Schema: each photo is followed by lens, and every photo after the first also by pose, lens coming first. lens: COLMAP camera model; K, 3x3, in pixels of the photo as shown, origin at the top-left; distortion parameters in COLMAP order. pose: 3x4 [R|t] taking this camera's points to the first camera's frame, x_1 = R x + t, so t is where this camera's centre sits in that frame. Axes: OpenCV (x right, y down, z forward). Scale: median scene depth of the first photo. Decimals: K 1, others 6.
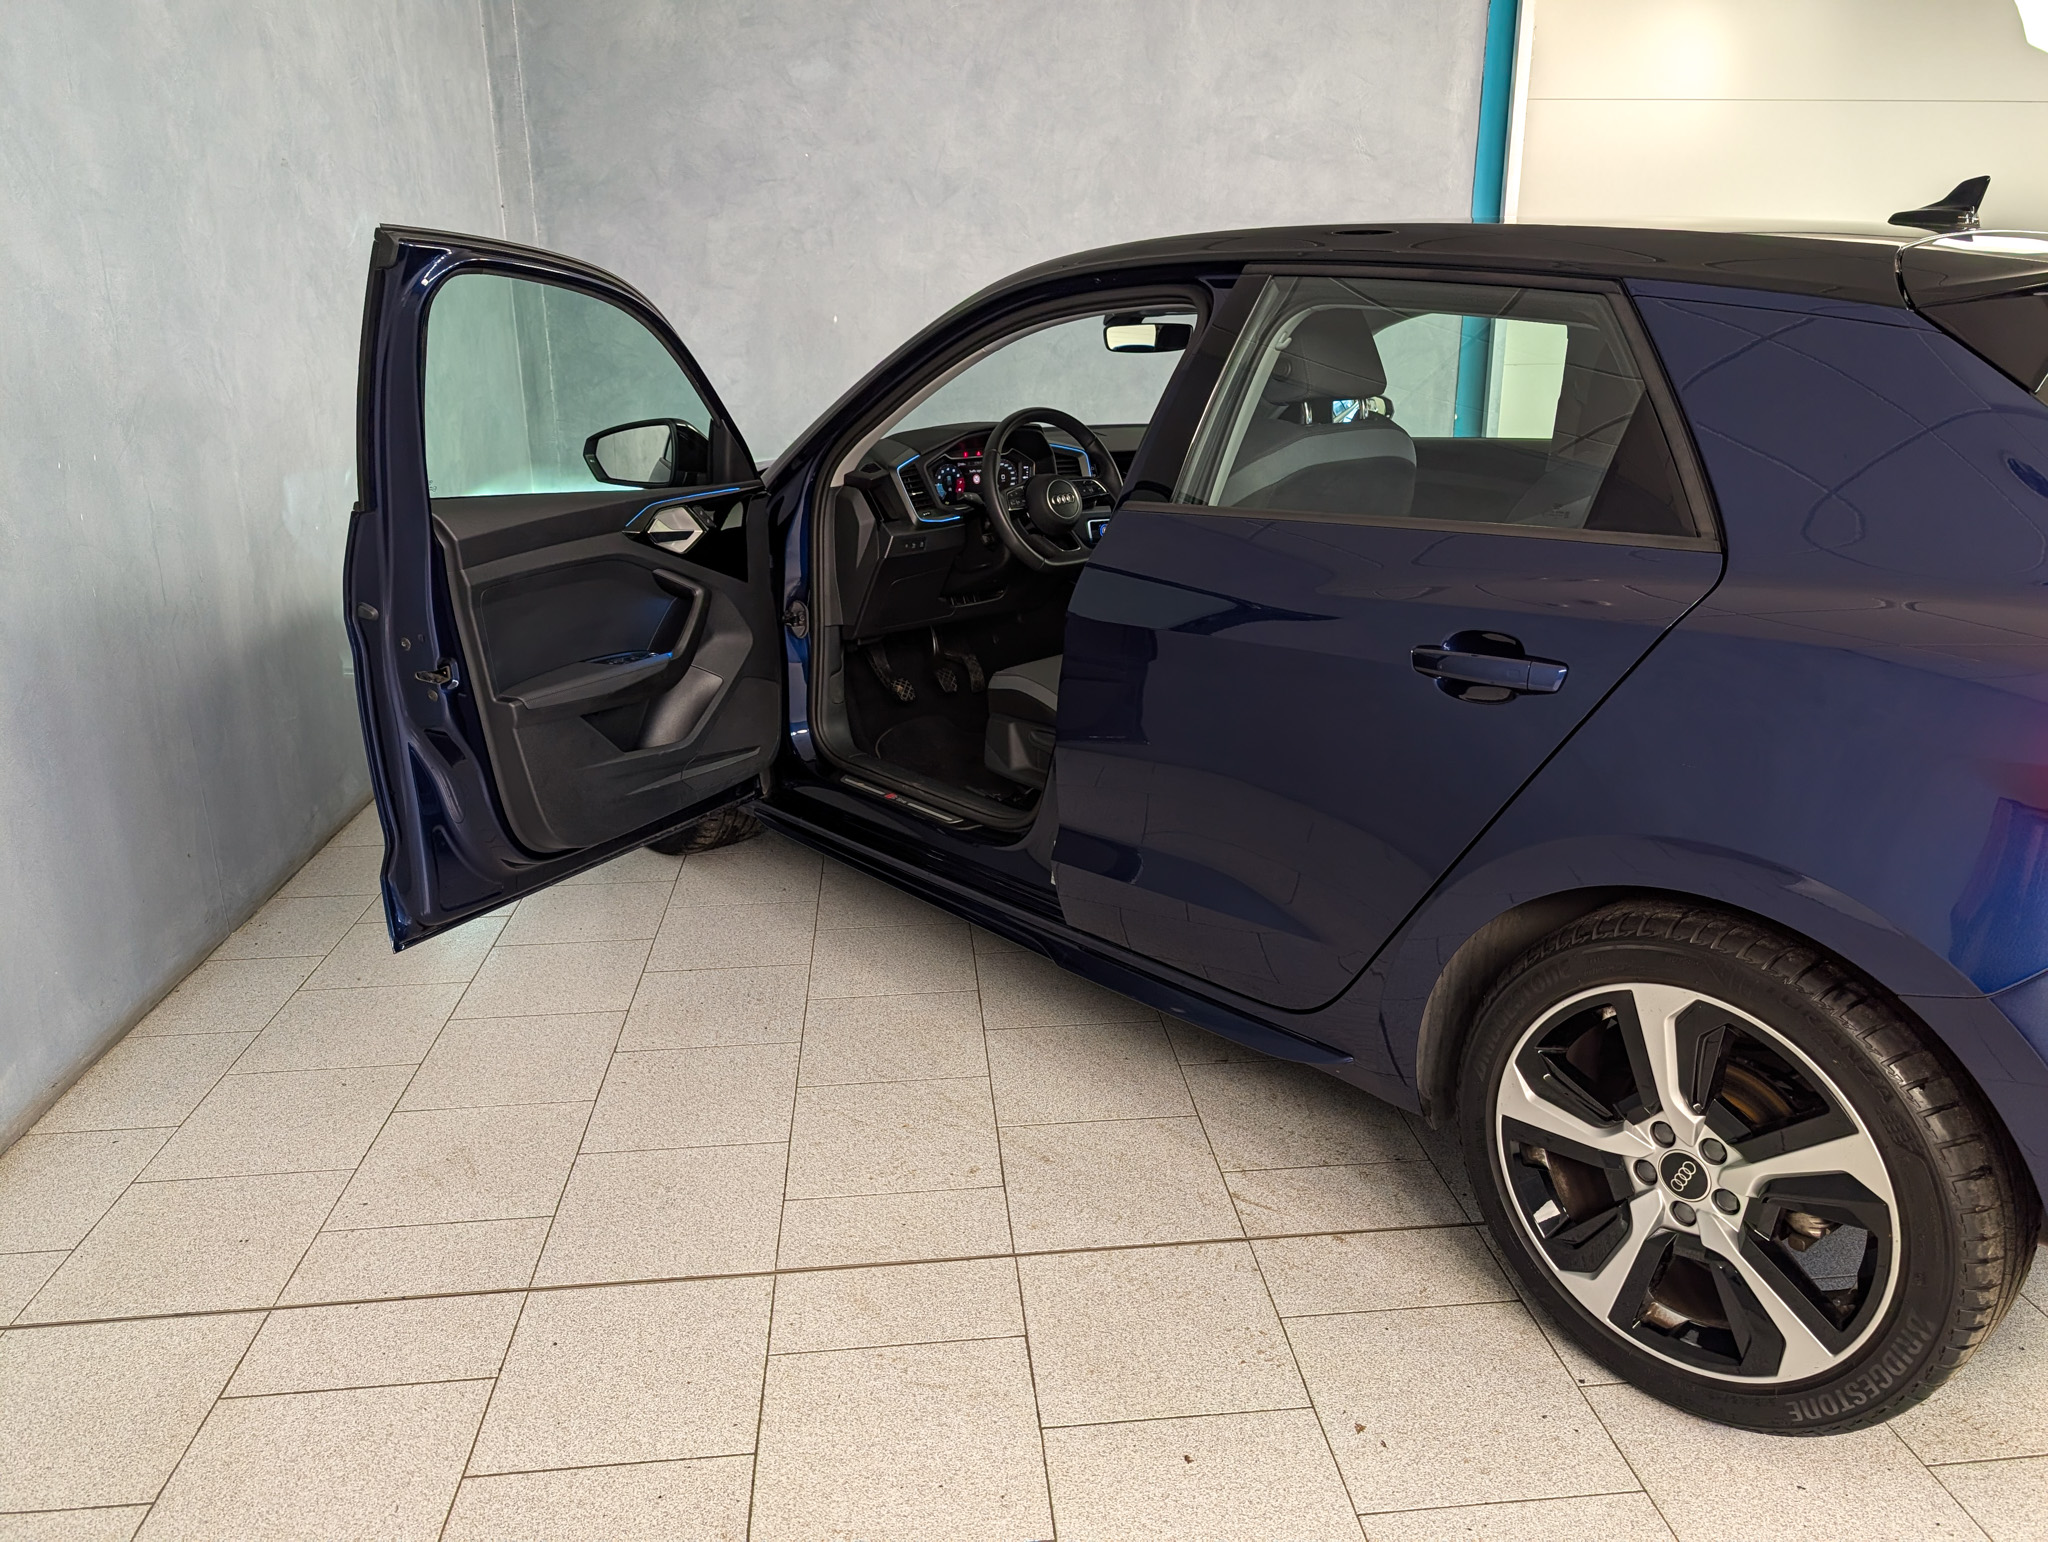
lens RADIAL K [[1625.2, 0, 1067.5], [0, 1625.2, 775.0], [0, 0, 1]] dist [-0.028299, -0.001458]
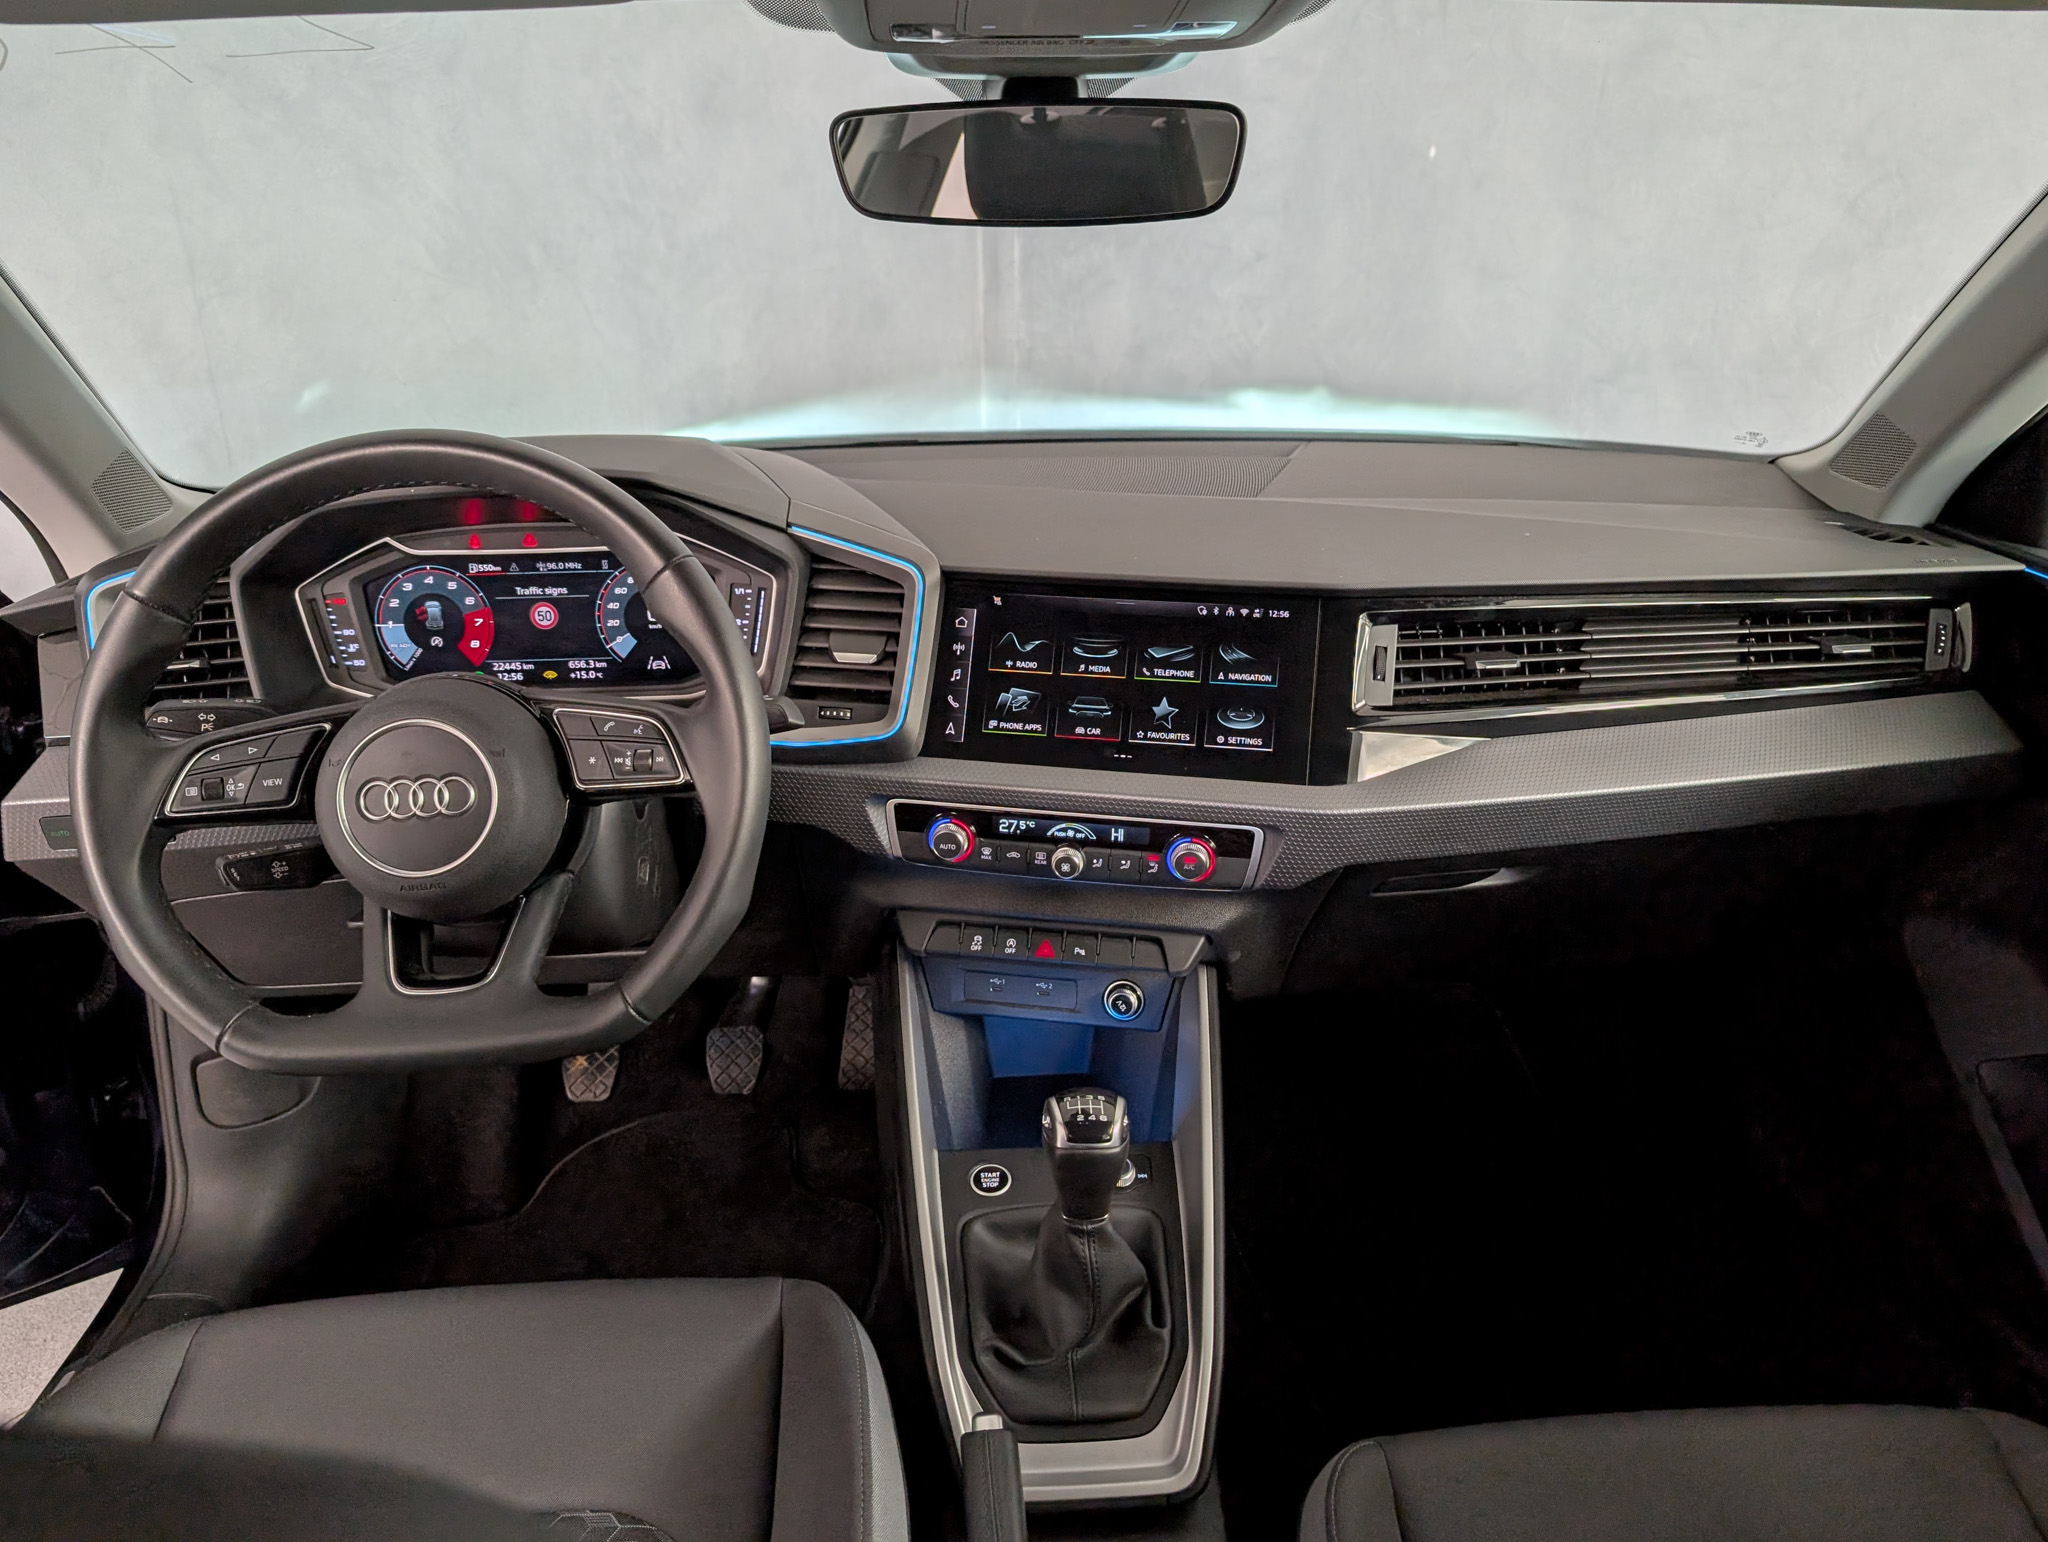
lens RADIAL K [[1499.7, 0, 1028.8], [0, 1499.7, 816.6], [0, 0, 1]] dist [0.044781, -0.065984]
pose [[0.783291, 0.237409, -0.574537, 0.198153], [-0.172062, 0.970894, 0.166611, -0.208658], [0.597370, -0.031649, 0.801341, 0.812154]]
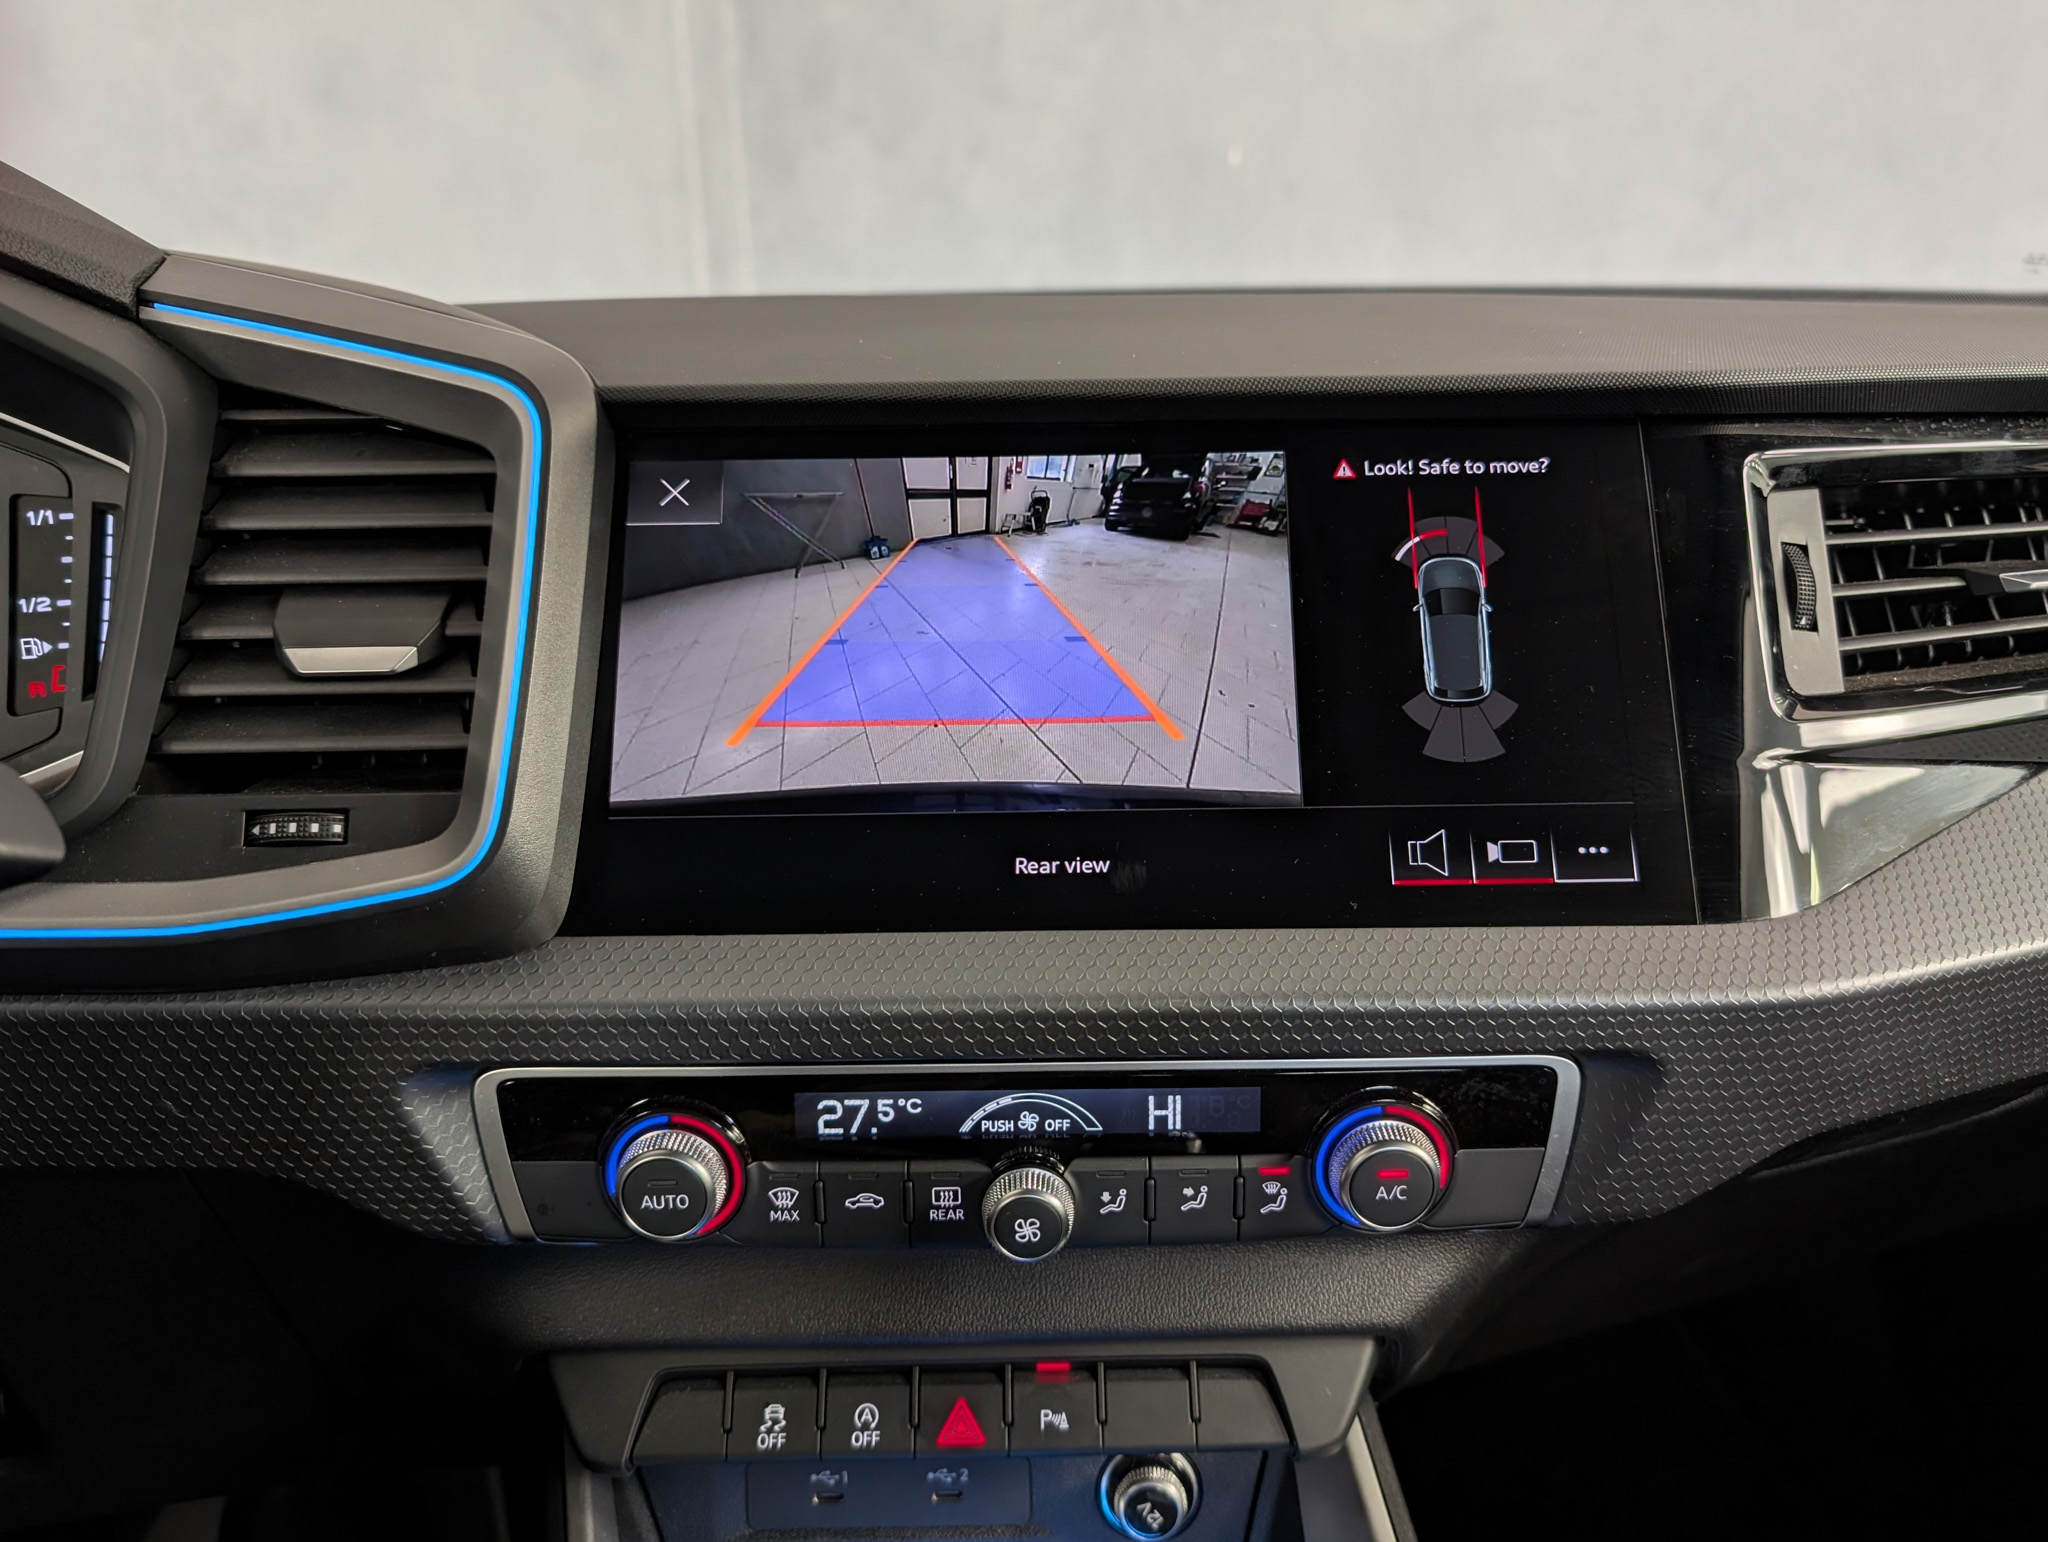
lens RADIAL K [[1625.2, 0, 1067.5], [0, 1625.2, 775.0], [0, 0, 1]] dist [-0.028299, -0.001458]
pose [[0.884007, 0.112088, -0.453837, 0.091543], [-0.109902, 0.993450, 0.031288, -0.186083], [0.454371, 0.022219, 0.890535, 0.948367]]
